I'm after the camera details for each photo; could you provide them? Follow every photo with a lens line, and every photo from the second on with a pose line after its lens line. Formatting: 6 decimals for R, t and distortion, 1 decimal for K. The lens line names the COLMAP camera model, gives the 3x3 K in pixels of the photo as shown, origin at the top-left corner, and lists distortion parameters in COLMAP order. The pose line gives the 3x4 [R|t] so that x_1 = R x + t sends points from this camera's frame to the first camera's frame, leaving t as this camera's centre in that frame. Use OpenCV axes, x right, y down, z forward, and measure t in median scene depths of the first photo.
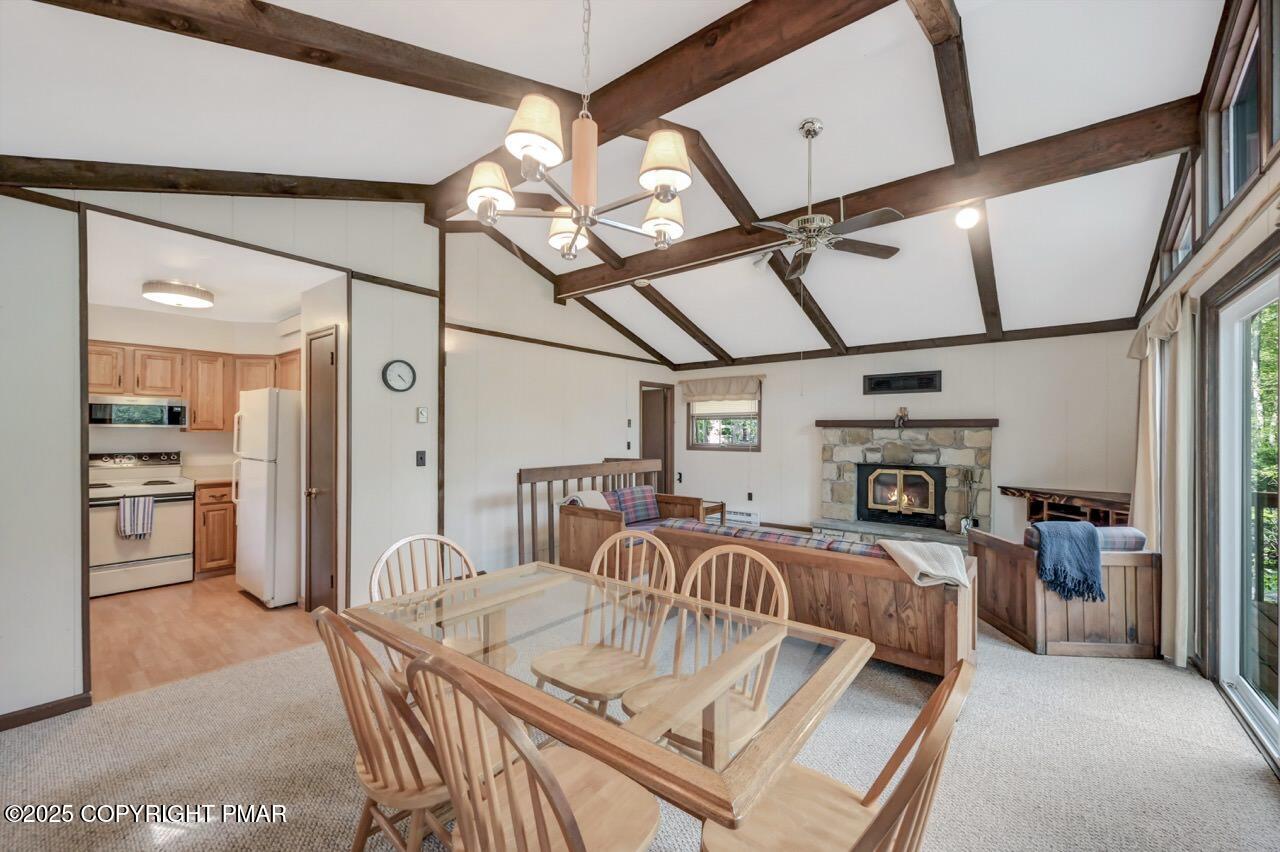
lens RADIAL K [[520.4, 0, 648.0], [0, 520.4, 427.7], [0, 0, 1]] dist [0.003302, -0.000255]
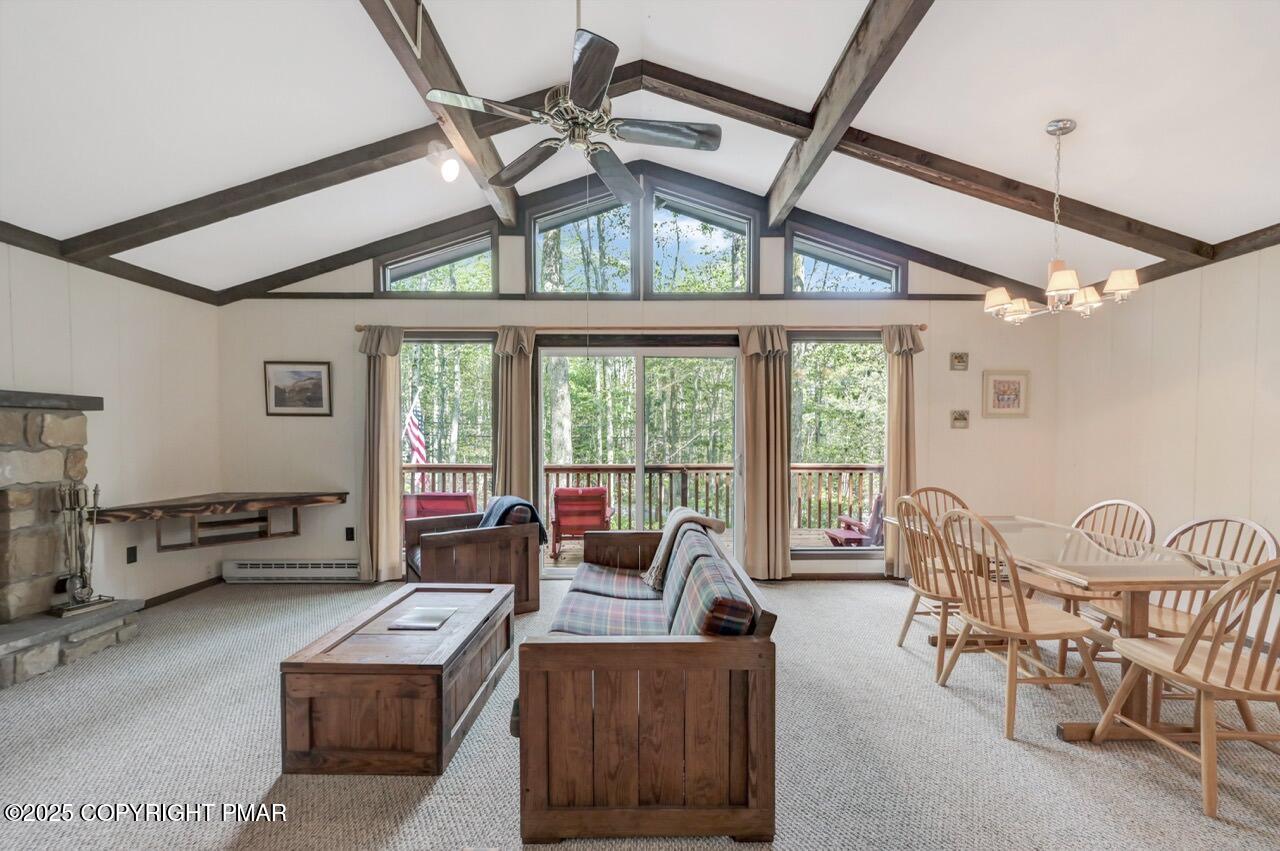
lens RADIAL K [[520.4, 0, 649.9], [0, 520.4, 443.6], [0, 0, 1]] dist [0.003302, -0.000255]
pose [[-0.637545, -0.019903, 0.770156, -0.173285], [-0.013480, 0.999801, 0.014679, 0.017307], [-0.770295, -0.001024, -0.637687, 0.828025]]
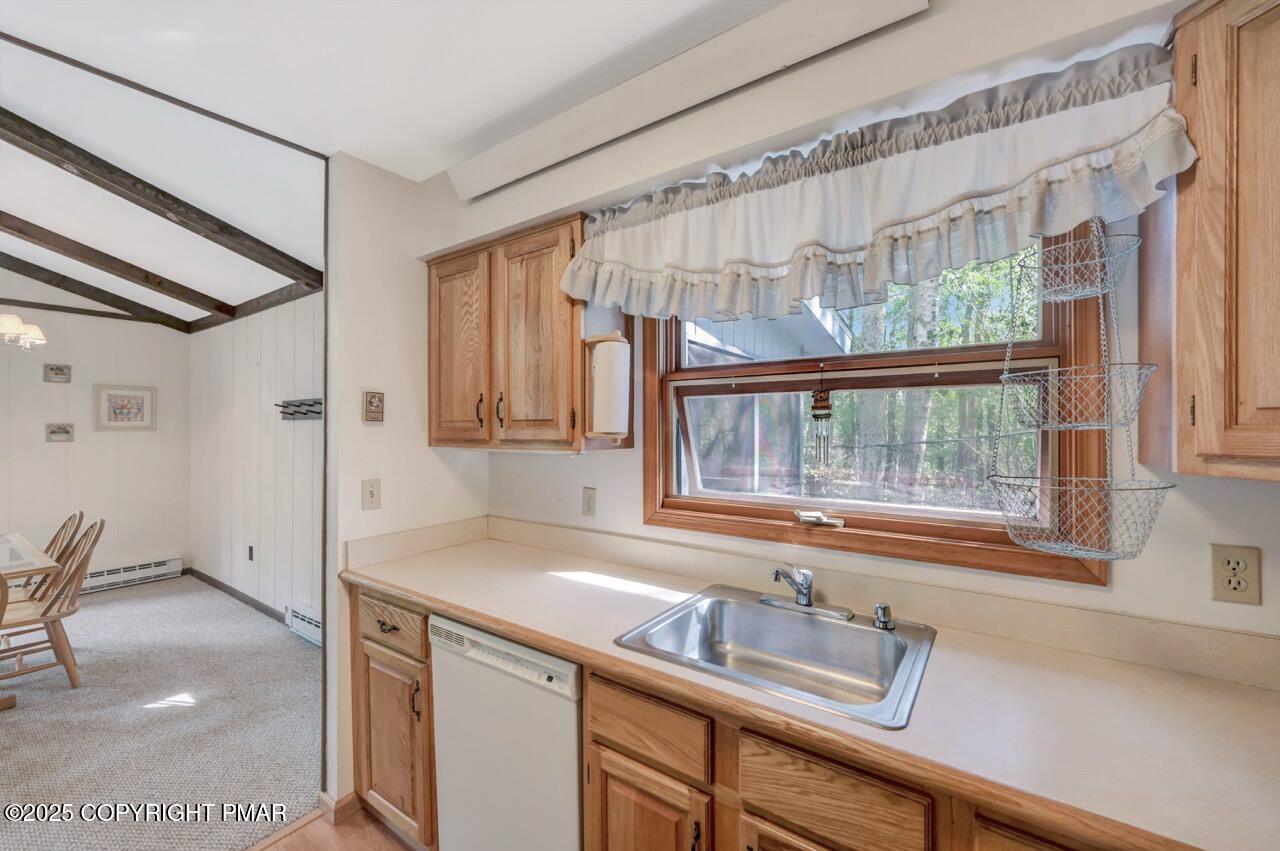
lens RADIAL K [[520.4, 0, 642.0], [0, 520.4, 425.6], [0, 0, 1]] dist [0.003302, -0.000255]
pose [[-0.997842, -0.004659, -0.065495, -0.647917], [-0.003951, 0.999932, -0.010938, -0.017778], [0.065542, -0.010655, -0.997793, 0.791797]]
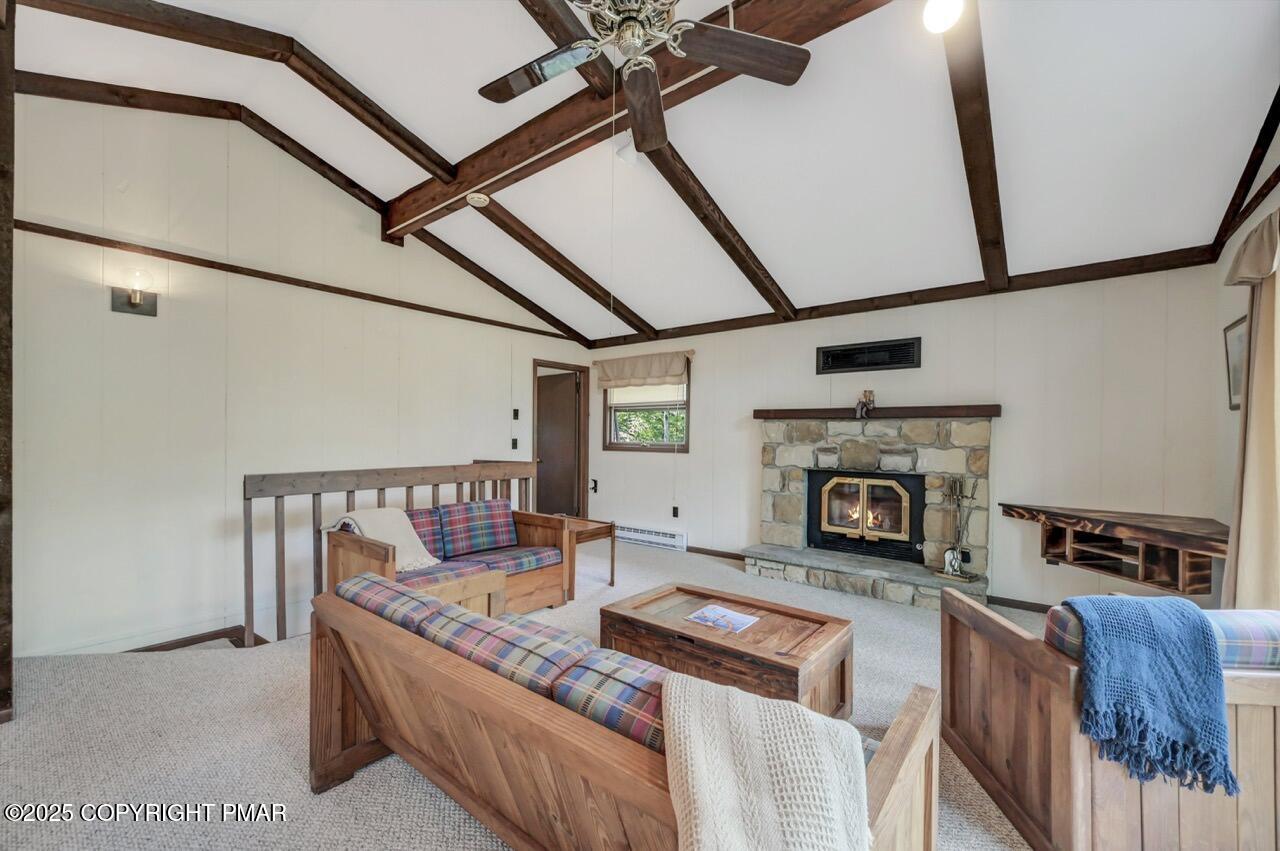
lens RADIAL K [[520.4, 0, 661.6], [0, 520.4, 436.0], [0, 0, 1]] dist [0.003302, -0.000255]
pose [[0.999933, 0.006171, 0.009809, 0.206506], [-0.006240, 0.999956, 0.007047, 0.020213], [-0.009765, -0.007108, 0.999927, 0.299173]]
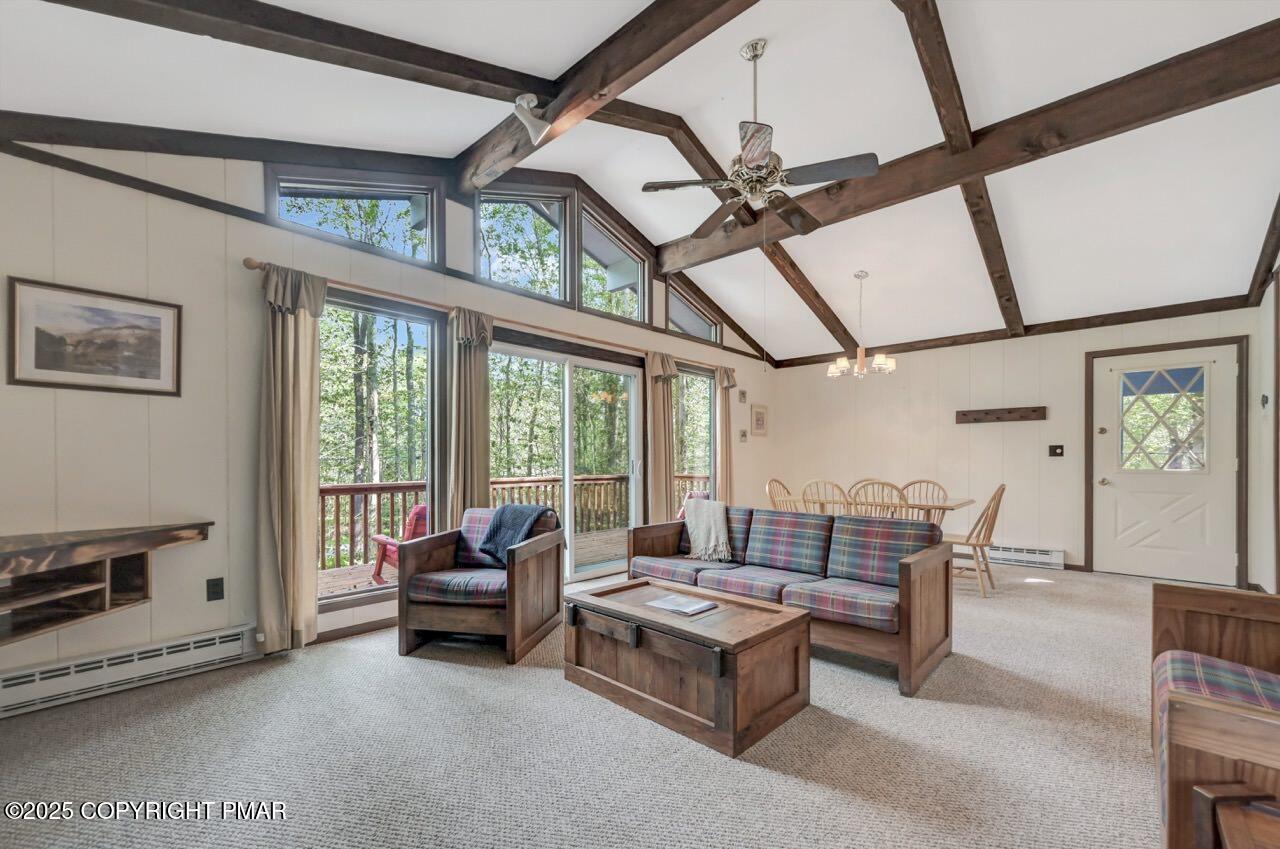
lens RADIAL K [[520.4, 0, 652.5], [0, 520.4, 460.6], [0, 0, 1]] dist [0.003302, -0.000255]
pose [[-0.998654, -0.003860, 0.051725, 0.256090], [-0.004383, 0.999940, -0.010001, 0.052260], [-0.051683, -0.010214, -0.998611, 1.121211]]
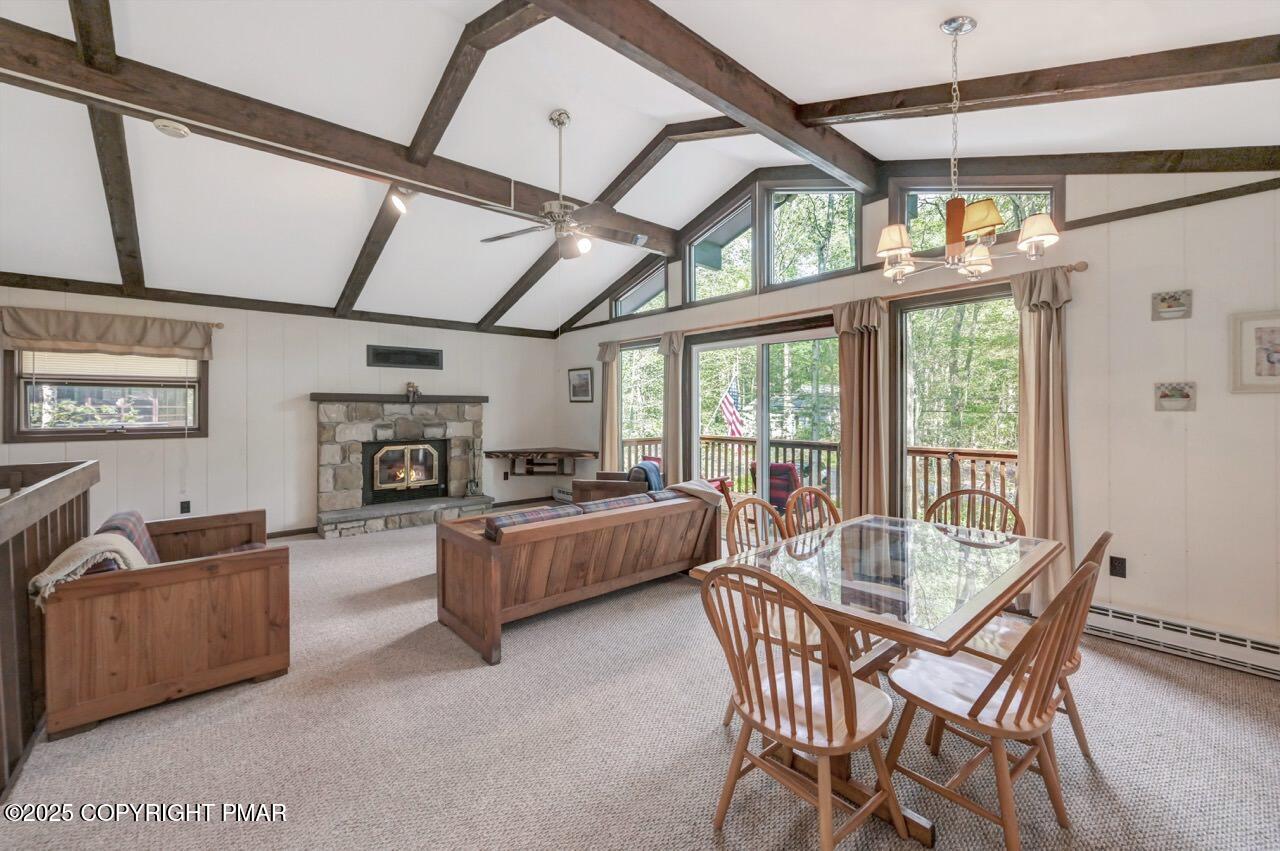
lens RADIAL K [[520.4, 0, 646.0], [0, 520.4, 409.3], [0, 0, 1]] dist [0.003302, -0.000255]
pose [[0.166527, -0.008842, 0.985997, -0.428830], [-0.008760, 0.999907, 0.010446, -0.001809], [-0.985998, -0.010377, 0.166434, 0.401312]]
